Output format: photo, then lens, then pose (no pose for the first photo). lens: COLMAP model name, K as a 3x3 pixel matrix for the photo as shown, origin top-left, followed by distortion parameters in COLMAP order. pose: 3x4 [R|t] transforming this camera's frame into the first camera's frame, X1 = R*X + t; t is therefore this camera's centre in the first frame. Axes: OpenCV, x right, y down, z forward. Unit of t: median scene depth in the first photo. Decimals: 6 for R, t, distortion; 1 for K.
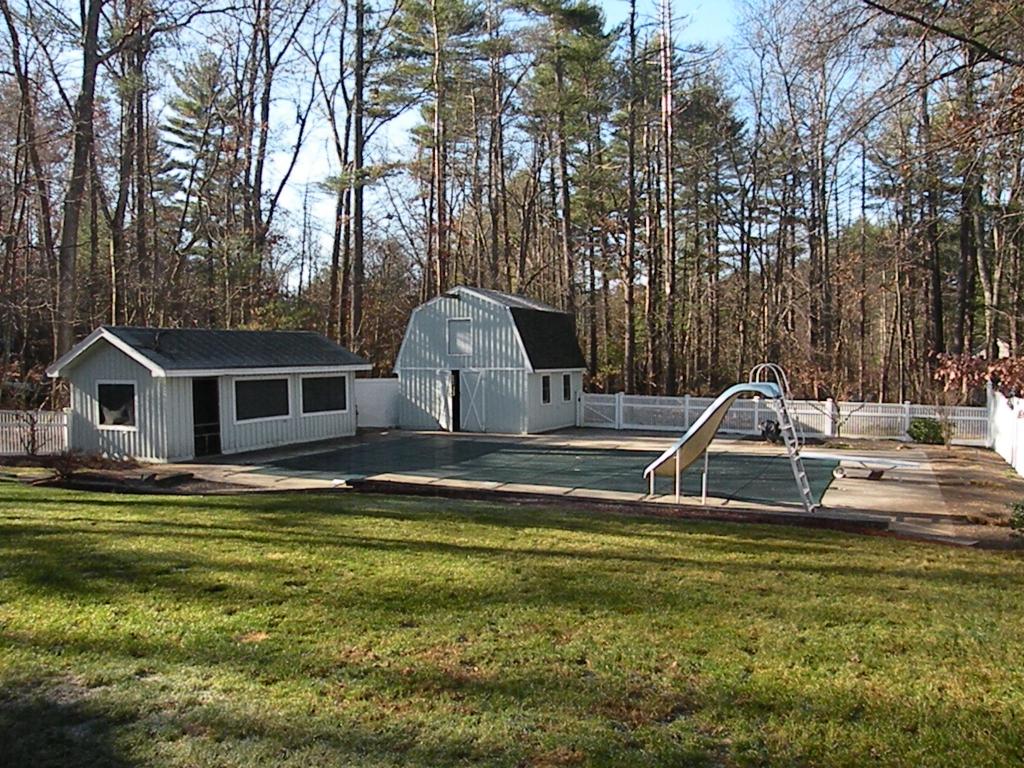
lens RADIAL K [[820.6, 0, 512.0], [0, 820.6, 384.0], [0, 0, 1]] dist [-0.088678, 0.002928]
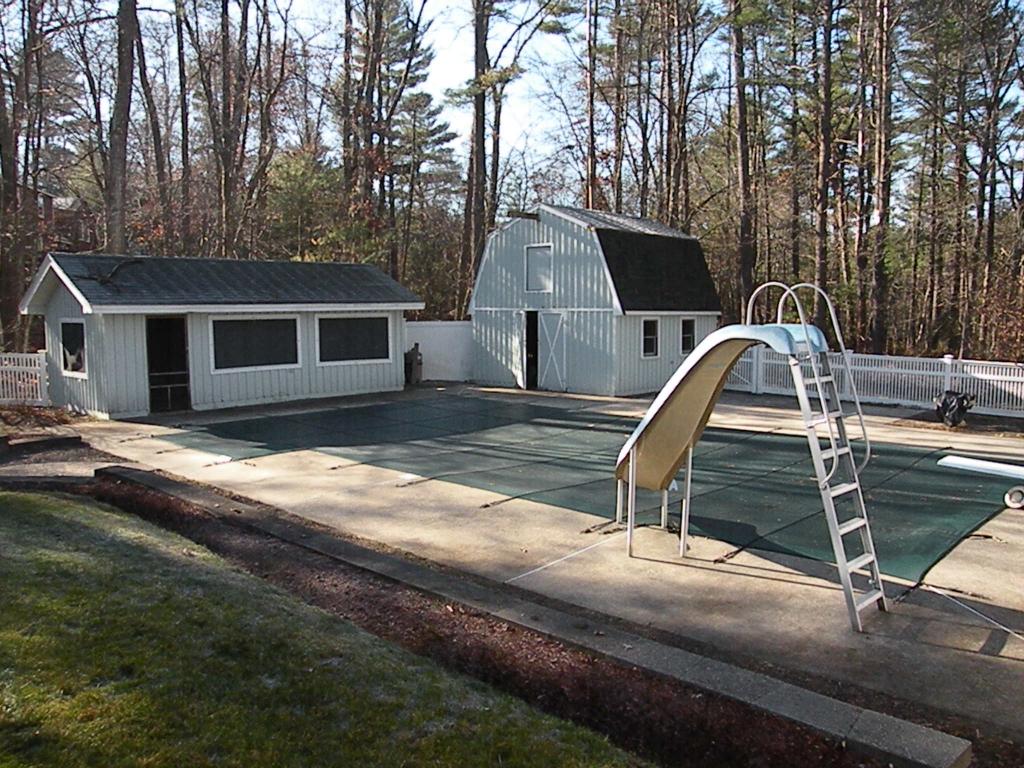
lens RADIAL K [[820.6, 0, 512.0], [0, 820.6, 384.0], [0, 0, 1]] dist [-0.088678, 0.002928]
pose [[0.956655, 0.033964, -0.289237, 0.156166], [-0.016019, 0.997810, 0.064184, 0.002695], [0.290783, -0.056768, 0.955103, 0.267819]]
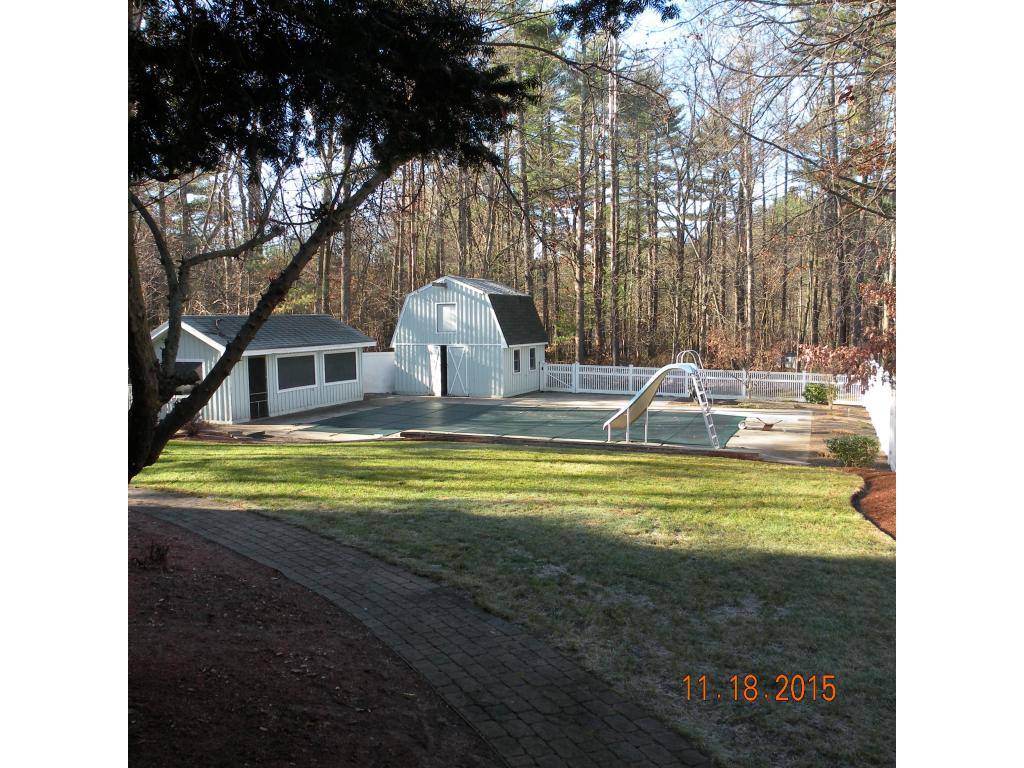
lens RADIAL K [[820.6, 0, 512.0], [0, 820.6, 384.0], [0, 0, 1]] dist [-0.088678, 0.002928]
pose [[0.997368, -0.007270, 0.072144, -0.060785], [0.003828, 0.998853, 0.047735, -0.019603], [-0.072408, -0.047333, 0.996251, -0.245755]]
